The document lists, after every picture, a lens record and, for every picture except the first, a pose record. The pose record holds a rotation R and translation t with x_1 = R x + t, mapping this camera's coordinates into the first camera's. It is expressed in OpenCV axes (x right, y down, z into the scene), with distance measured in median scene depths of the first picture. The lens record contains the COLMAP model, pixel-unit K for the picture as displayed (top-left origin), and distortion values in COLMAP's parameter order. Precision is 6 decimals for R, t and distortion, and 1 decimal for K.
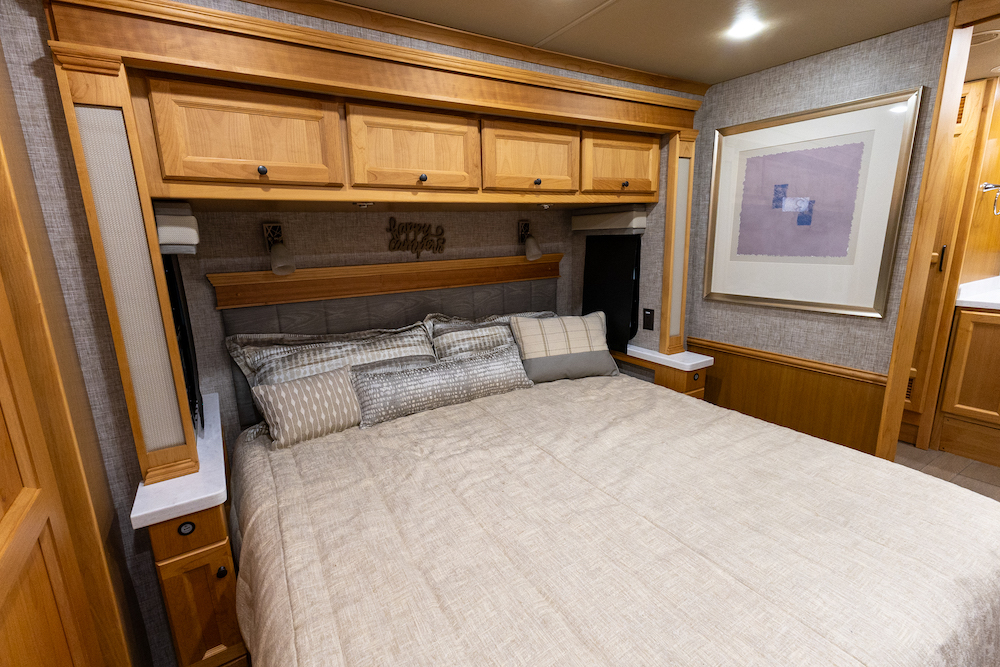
lens RADIAL K [[456.0, 0, 497.8], [0, 456.0, 331.9], [0, 0, 1]] dist [0.028041, -0.008598]
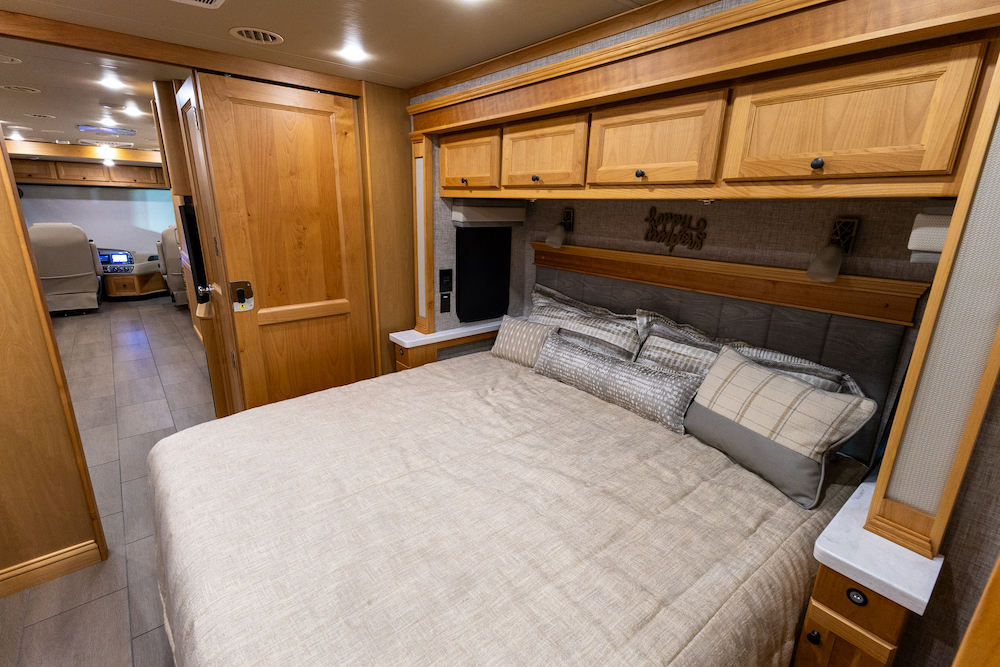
lens RADIAL K [[456.0, 0, 498.0], [0, 456.0, 332.5], [0, 0, 1]] dist [0.028041, -0.008598]
pose [[0.130569, 0.301570, -0.944462, 0.805614], [-0.234035, 0.935070, 0.266216, -0.196976], [0.963421, 0.186278, 0.192669, 0.579799]]
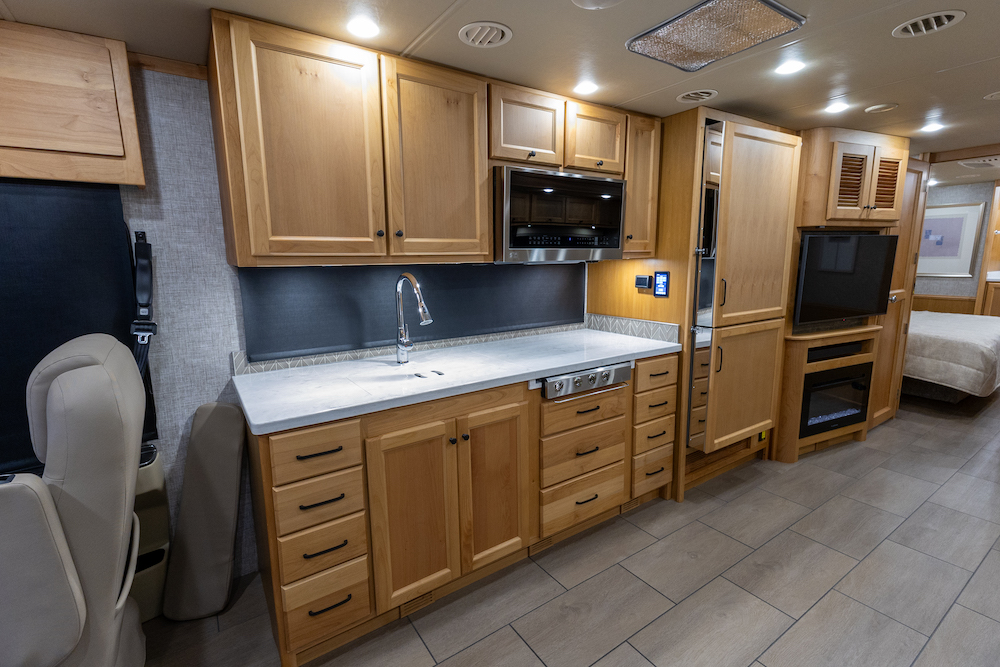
lens RADIAL K [[456.0, 0, 497.8], [0, 456.0, 332.4], [0, 0, 1]] dist [0.028041, -0.008598]
pose [[0.999086, 0.009137, 0.041768, -1.973823], [-0.006895, 0.998543, -0.053522, 0.432357], [-0.042196, 0.053185, 0.997693, -1.541431]]
